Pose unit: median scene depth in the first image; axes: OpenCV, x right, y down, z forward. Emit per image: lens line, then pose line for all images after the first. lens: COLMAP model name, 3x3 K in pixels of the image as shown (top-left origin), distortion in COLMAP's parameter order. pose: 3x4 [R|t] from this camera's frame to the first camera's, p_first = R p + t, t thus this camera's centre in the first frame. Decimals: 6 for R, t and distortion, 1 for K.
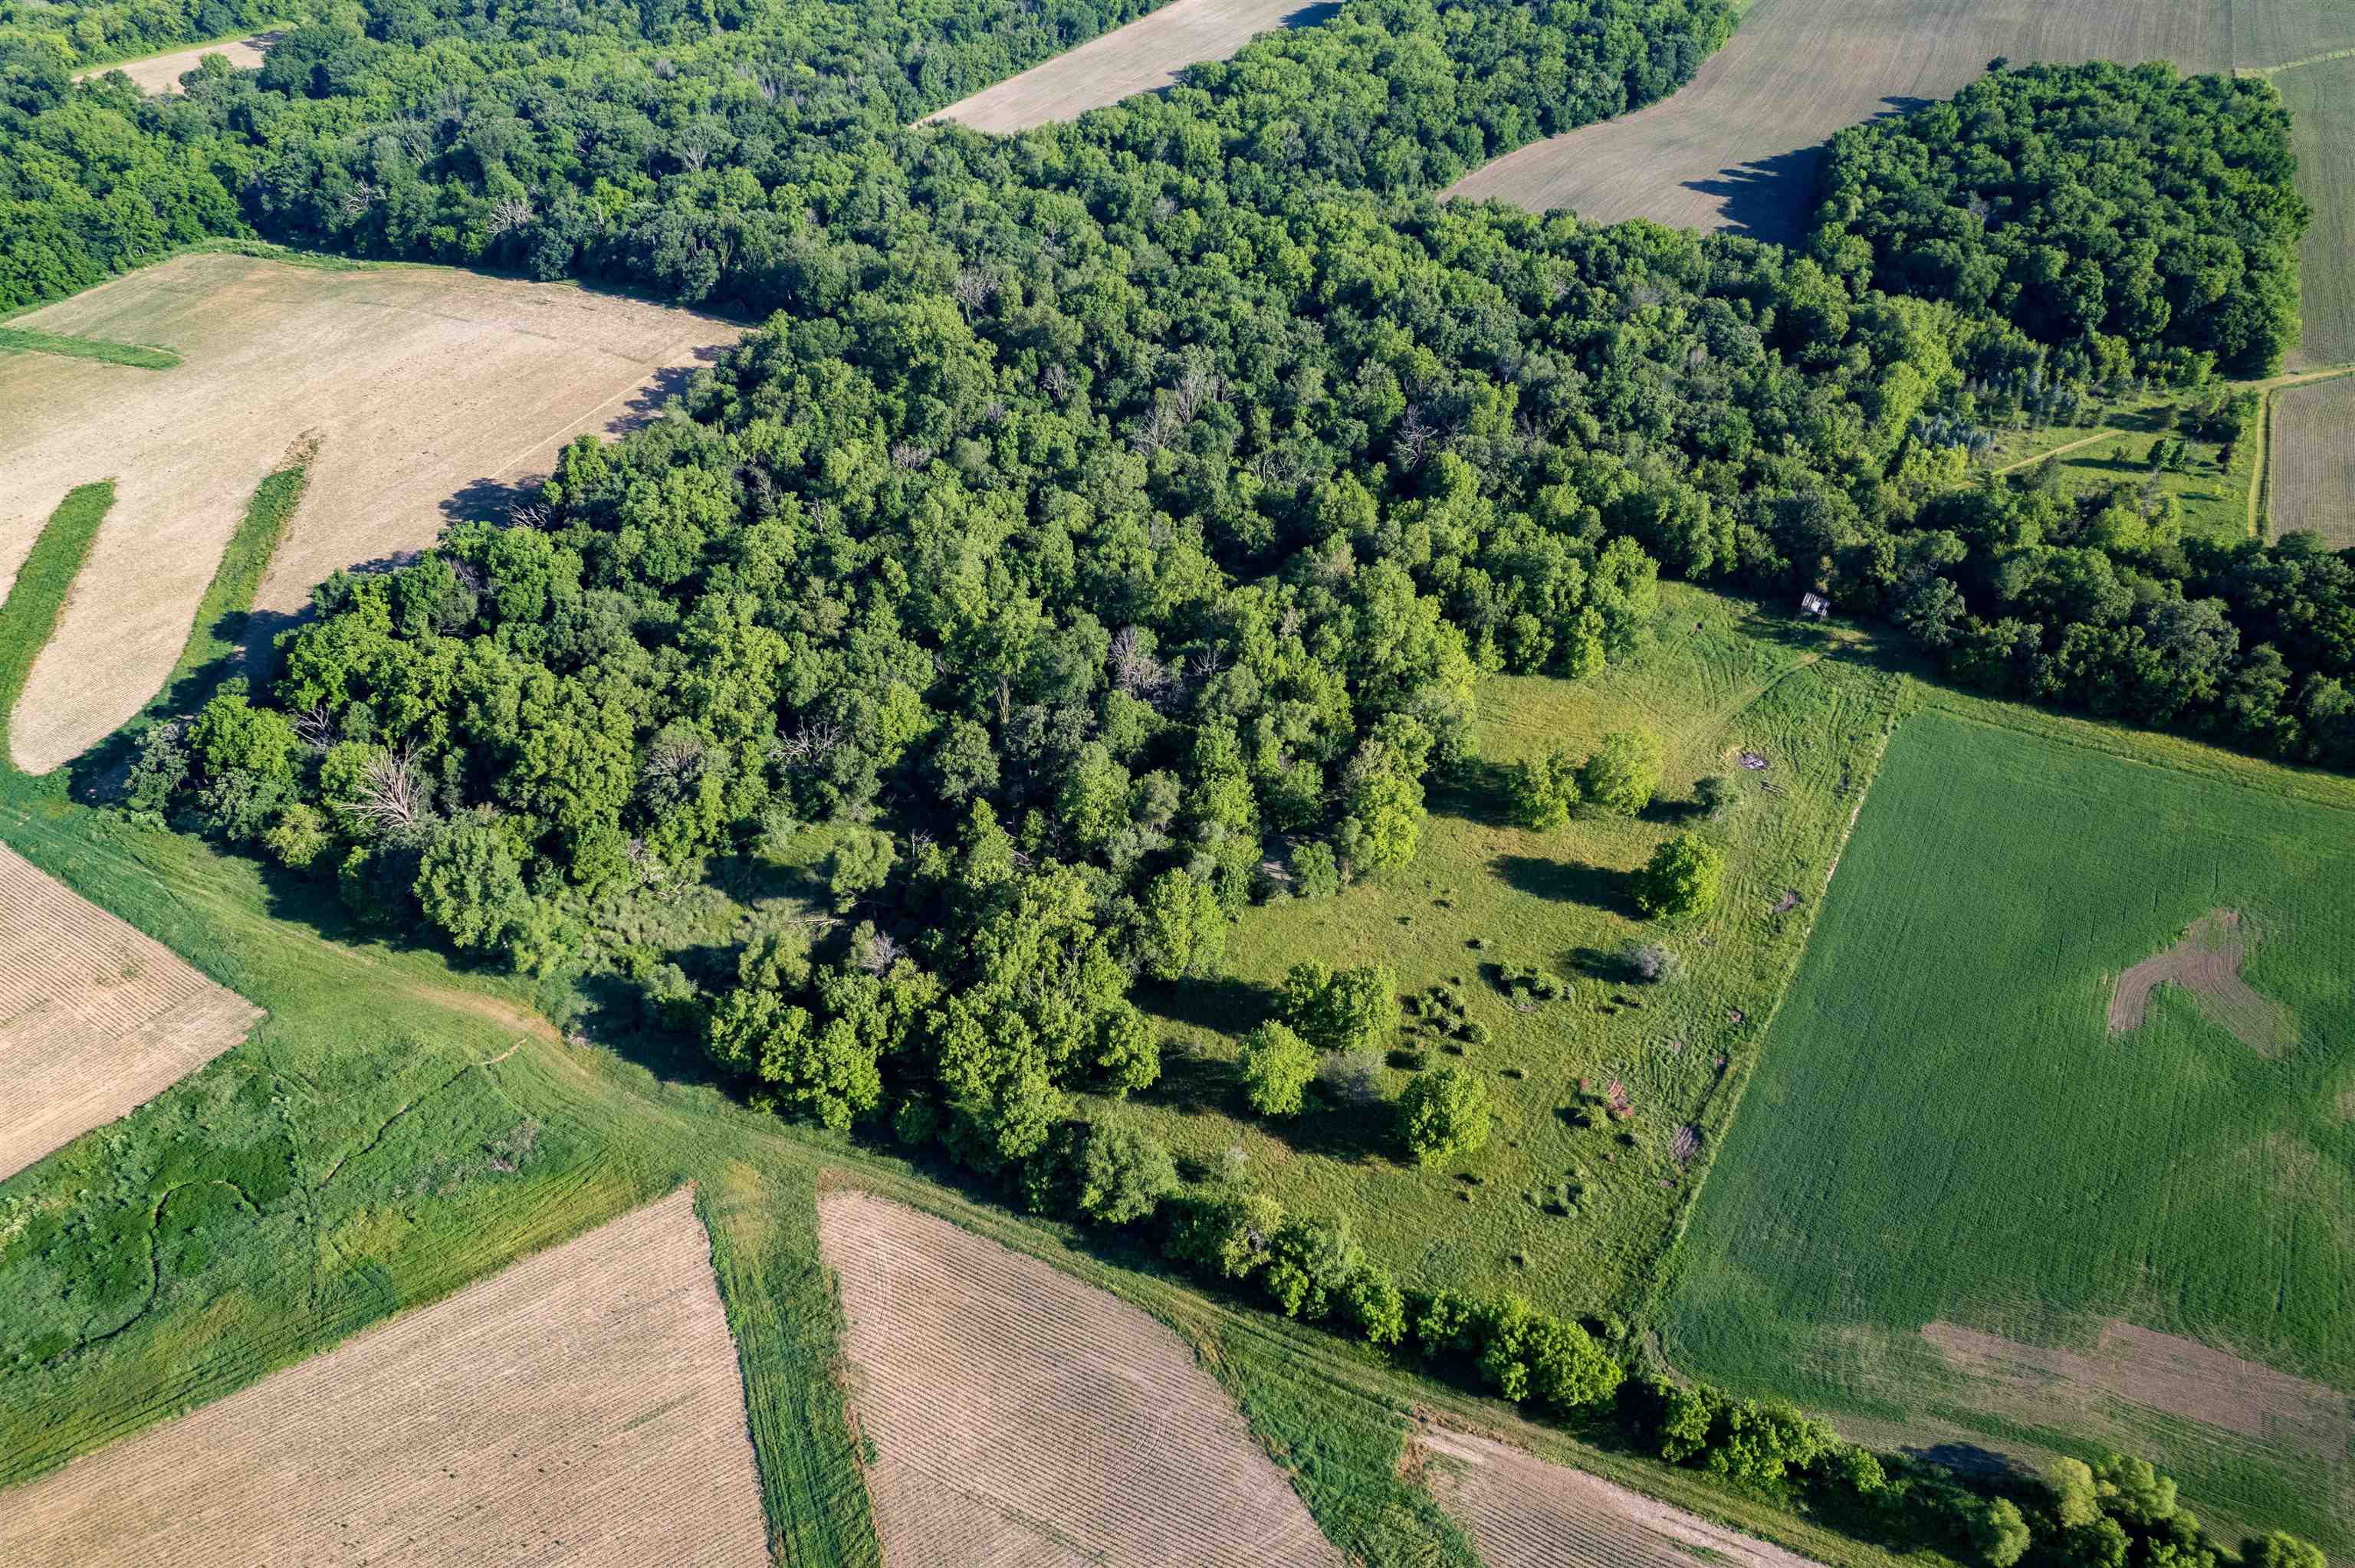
lens RADIAL K [[1546.5, 0, 1174.3], [0, 1546.5, 781.9], [0, 0, 1]] dist [-0.088422, 0.080128]
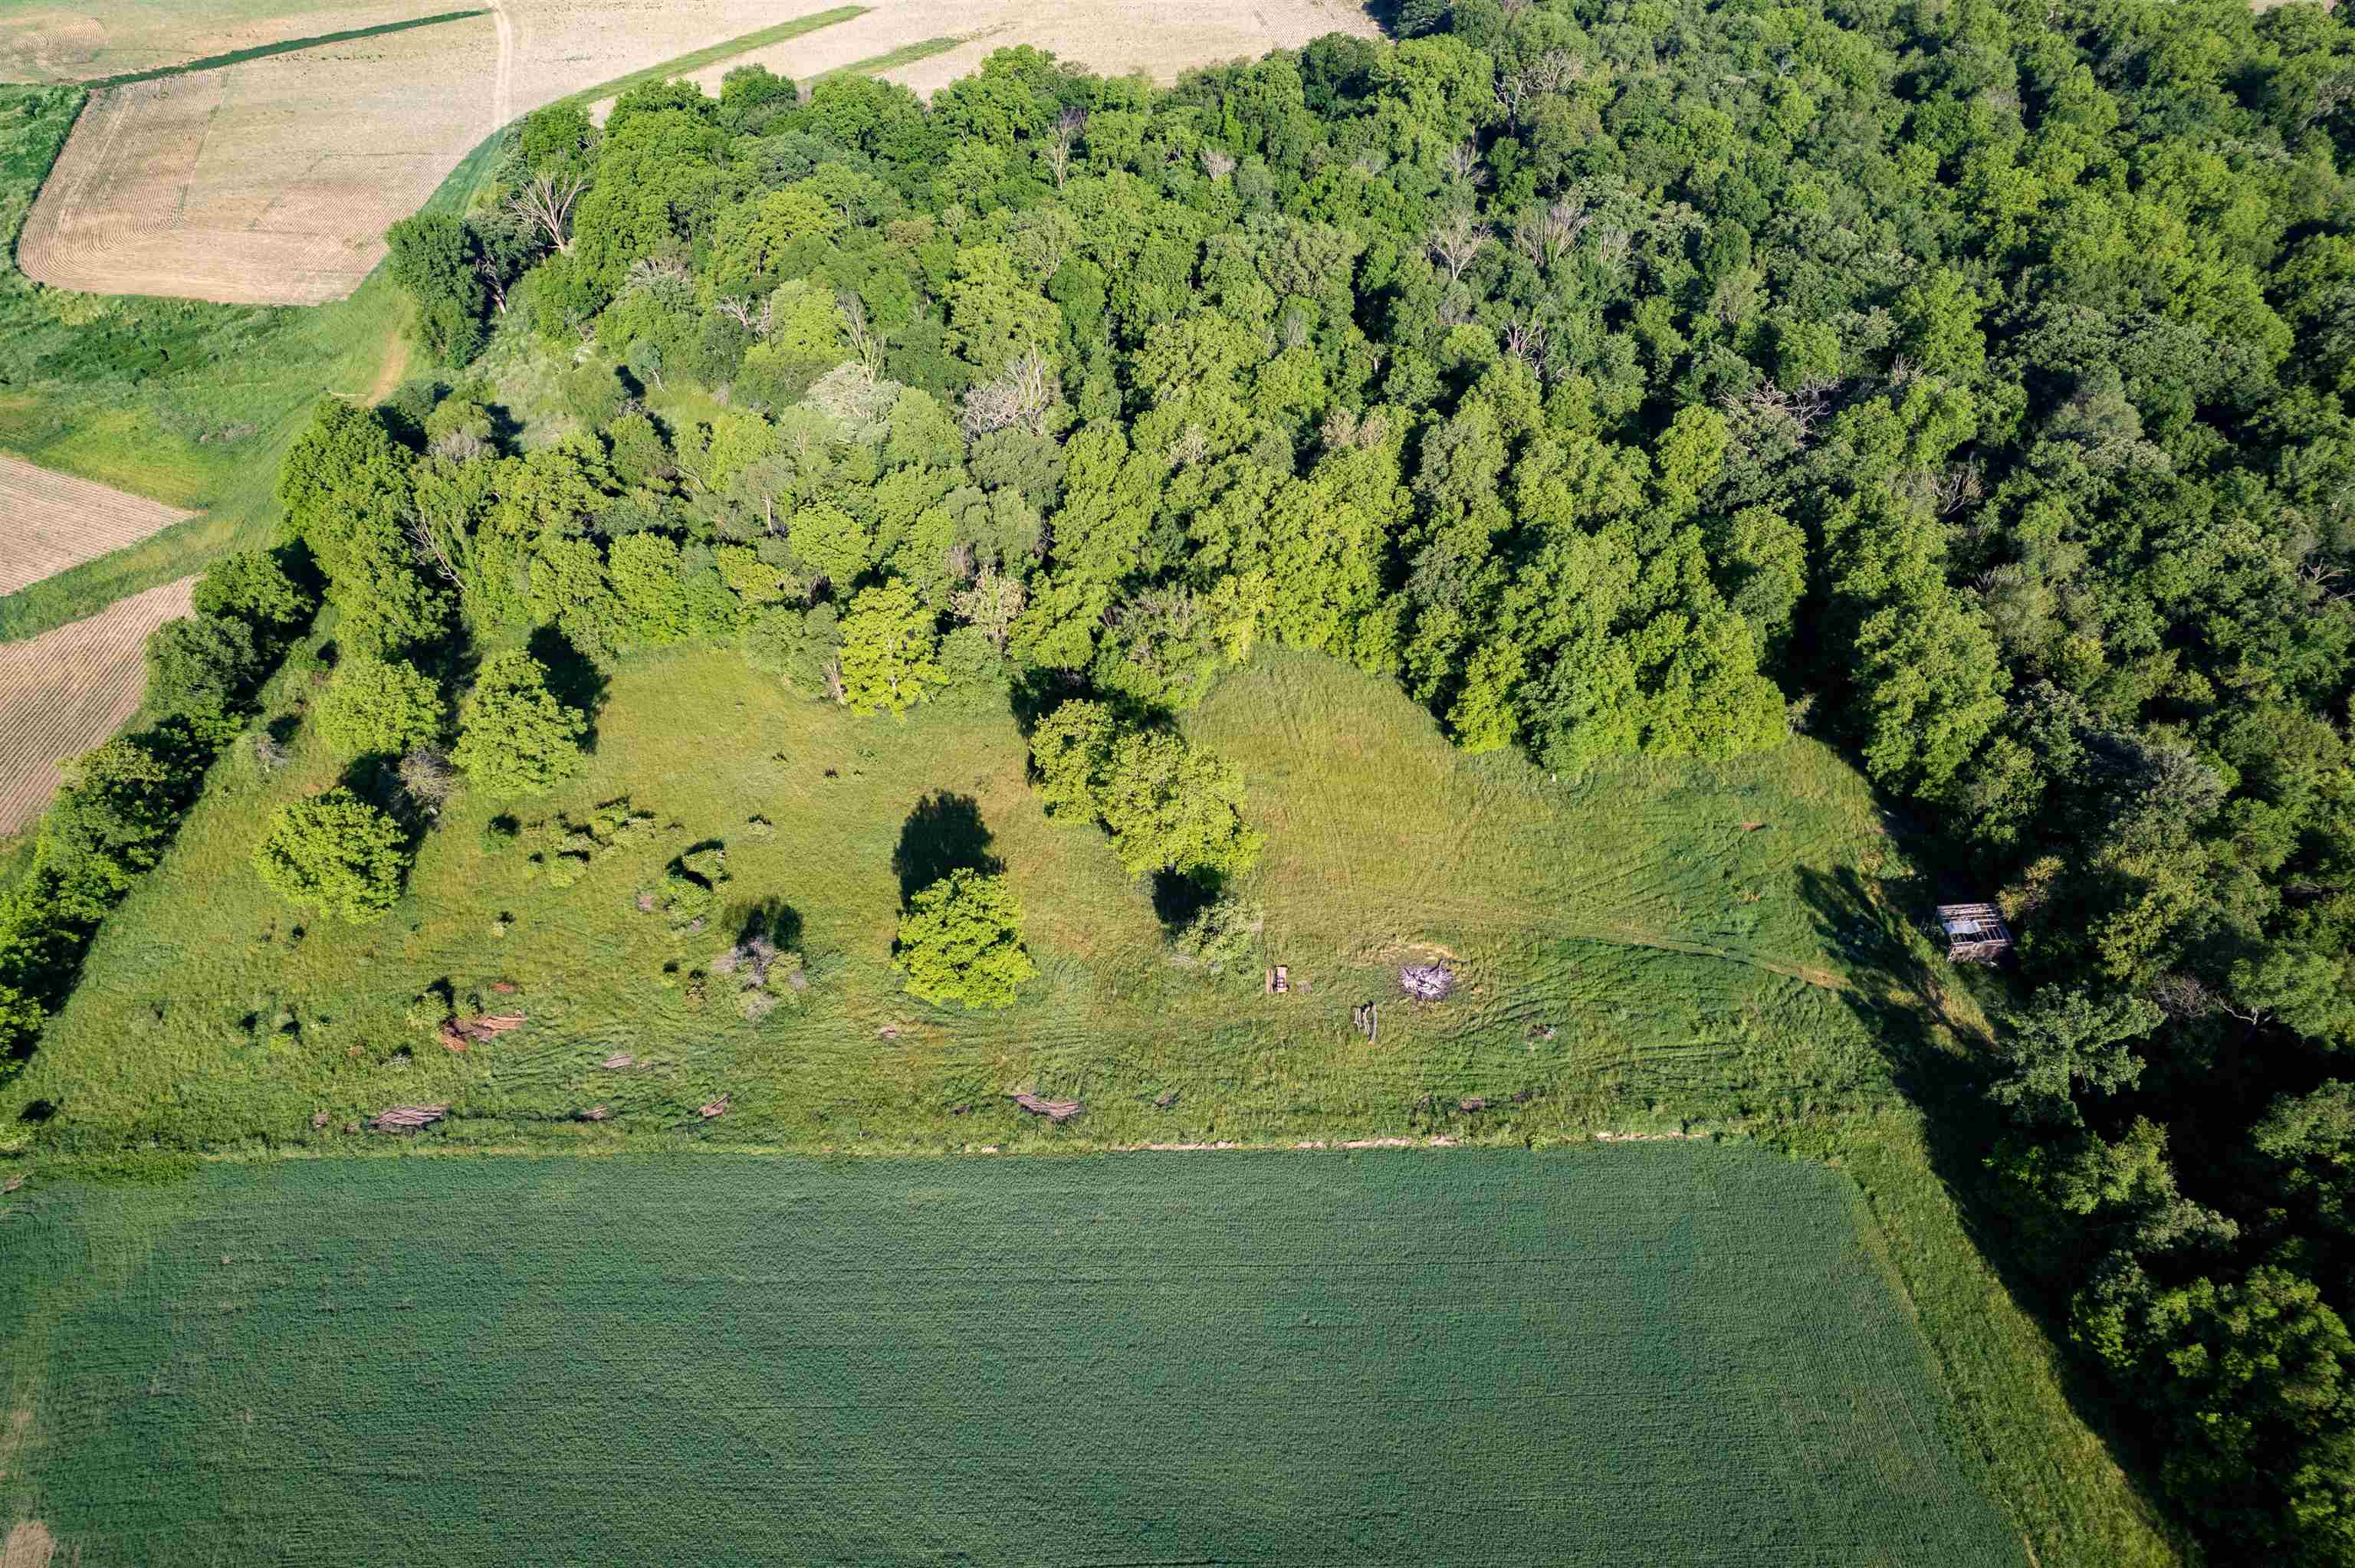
lens RADIAL K [[1546.5, 0, 1174.3], [0, 1546.5, 781.9], [0, 0, 1]] dist [-0.088422, 0.080128]
pose [[0.555724, 0.544476, -0.628265, 0.633786], [-0.536055, 0.812301, 0.229806, -0.146502], [0.635464, 0.209076, 0.743285, 0.539414]]
